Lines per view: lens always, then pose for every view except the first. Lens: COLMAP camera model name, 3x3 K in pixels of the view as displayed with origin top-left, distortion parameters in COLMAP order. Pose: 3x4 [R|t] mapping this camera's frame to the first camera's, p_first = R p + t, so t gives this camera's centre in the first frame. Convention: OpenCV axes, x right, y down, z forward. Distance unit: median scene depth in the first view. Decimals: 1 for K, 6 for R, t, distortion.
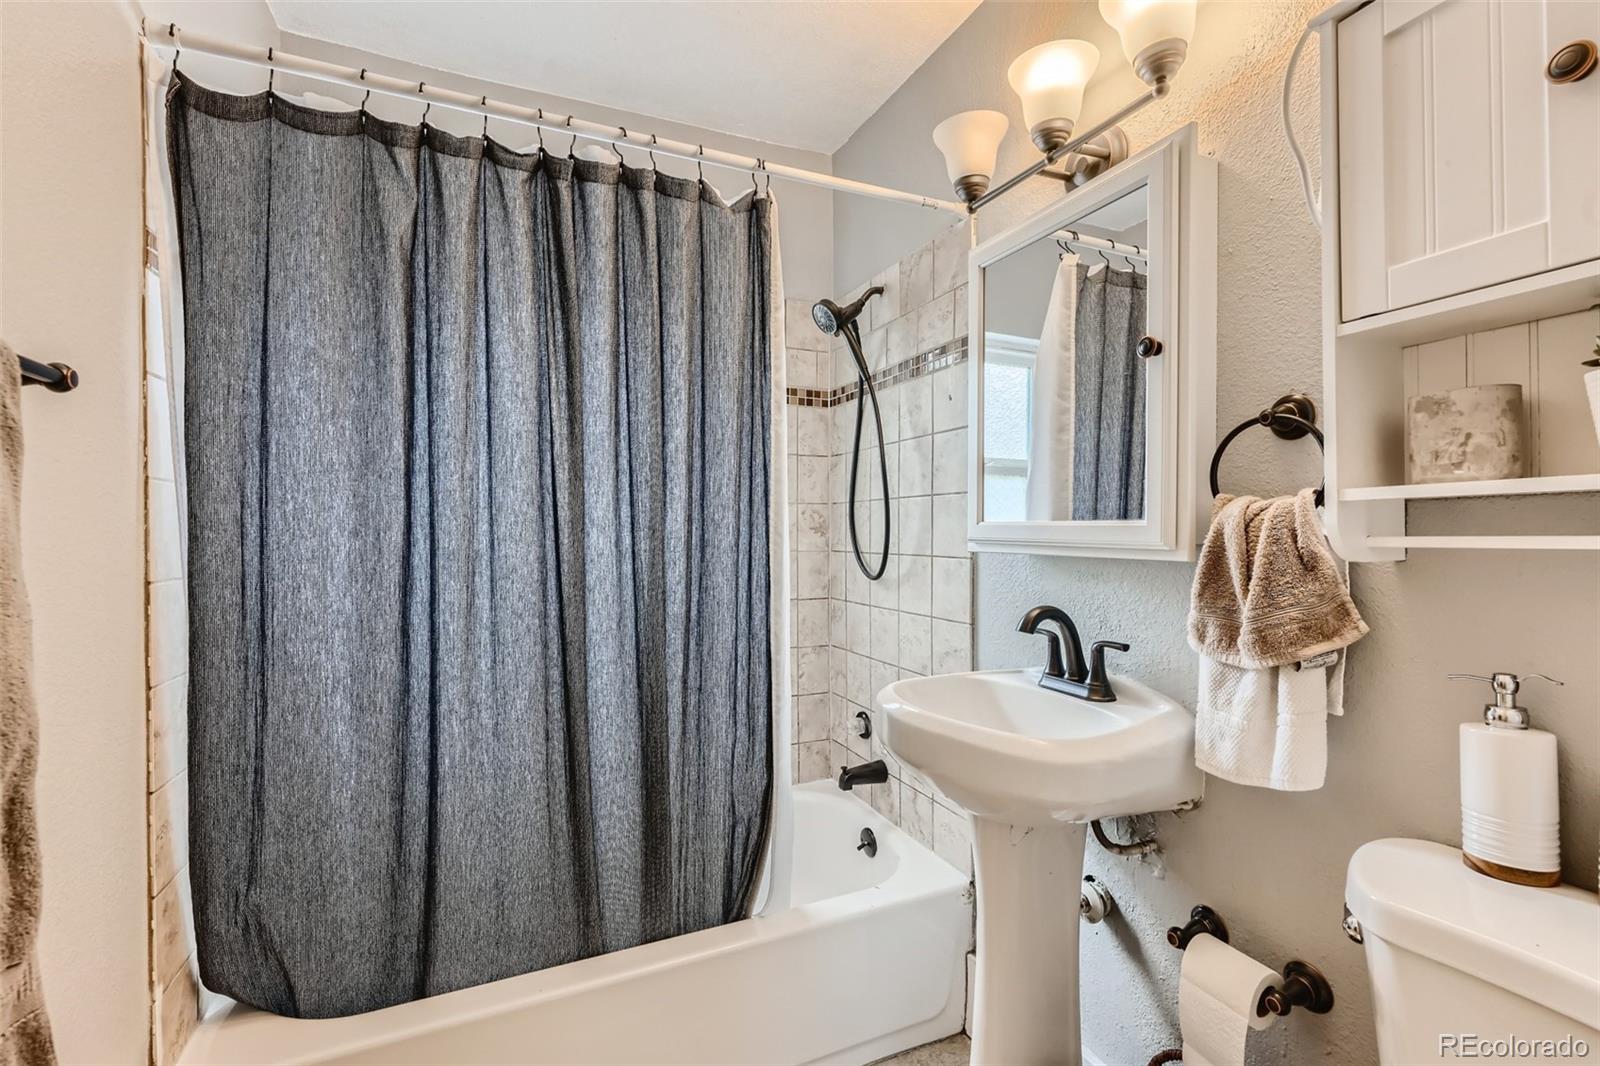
lens RADIAL K [[722.6, 0, 798.1], [0, 722.6, 526.8], [0, 0, 1]] dist [-0.000405, -0.000077]
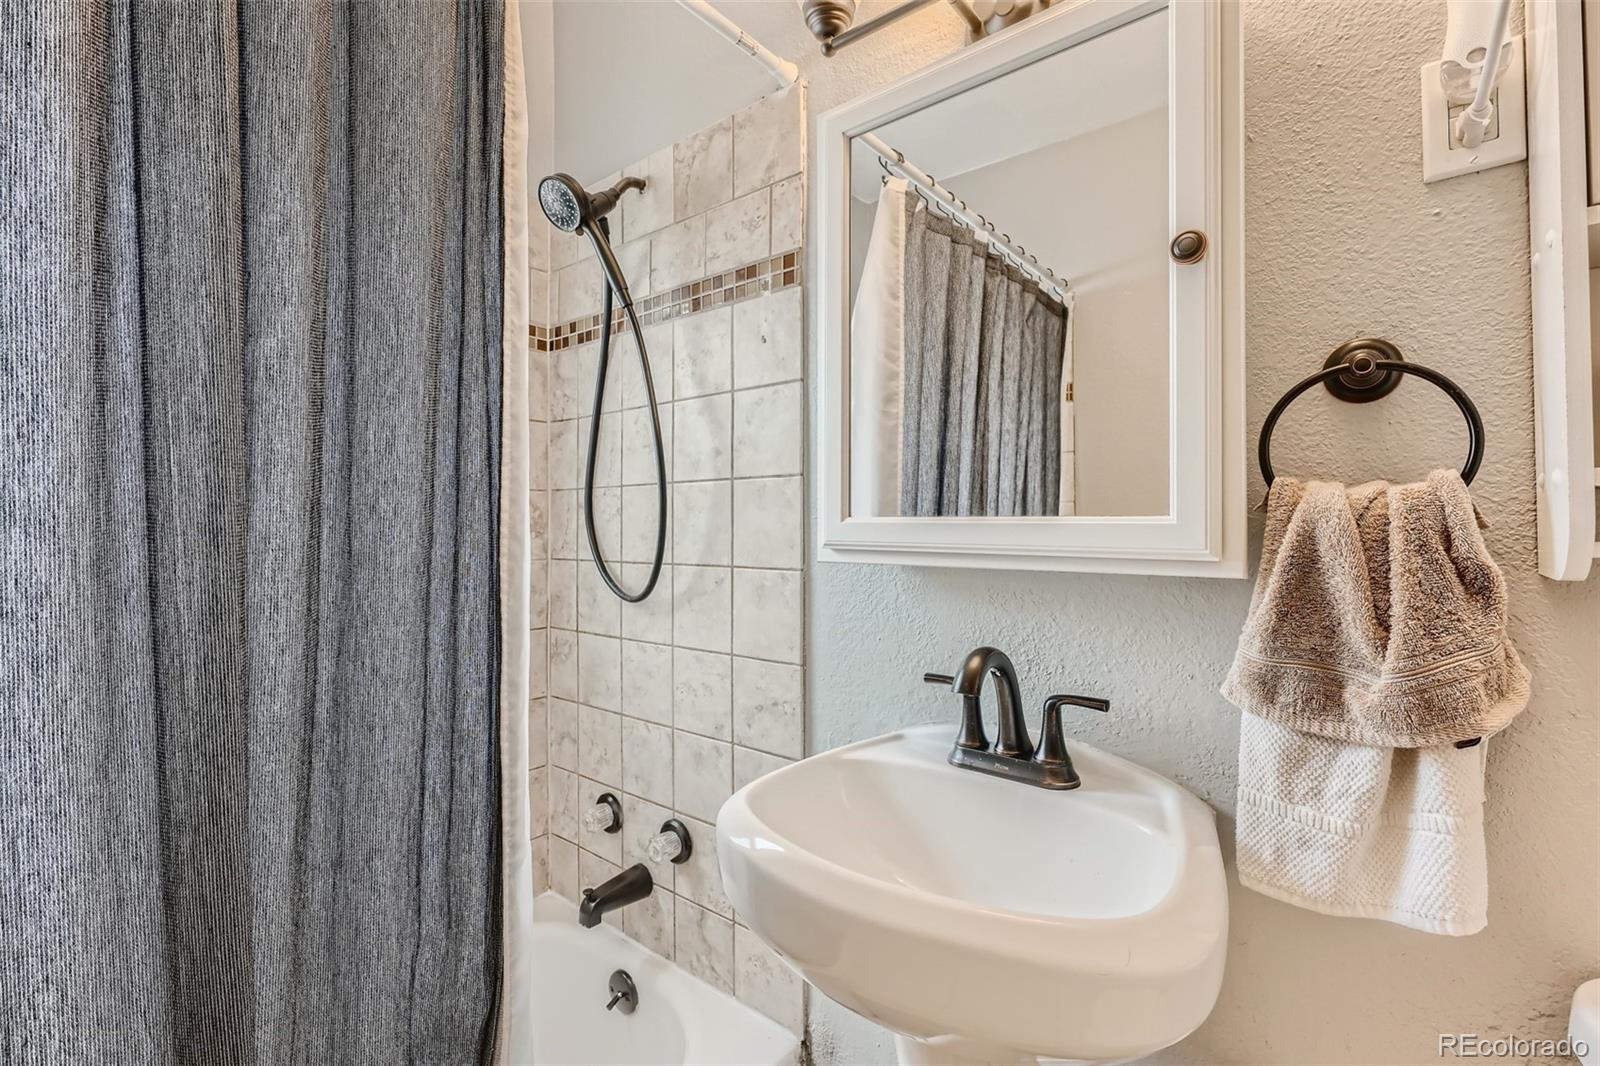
lens RADIAL K [[698.7, 0, 800.7], [0, 698.7, 515.9], [0, 0, 1]] dist [0.000464, -0.000019]
pose [[0.885128, 0.005823, 0.465310, -0.069418], [-0.001240, 0.999948, -0.010155, -0.001357], [-0.465345, 0.008412, 0.885089, 0.381743]]
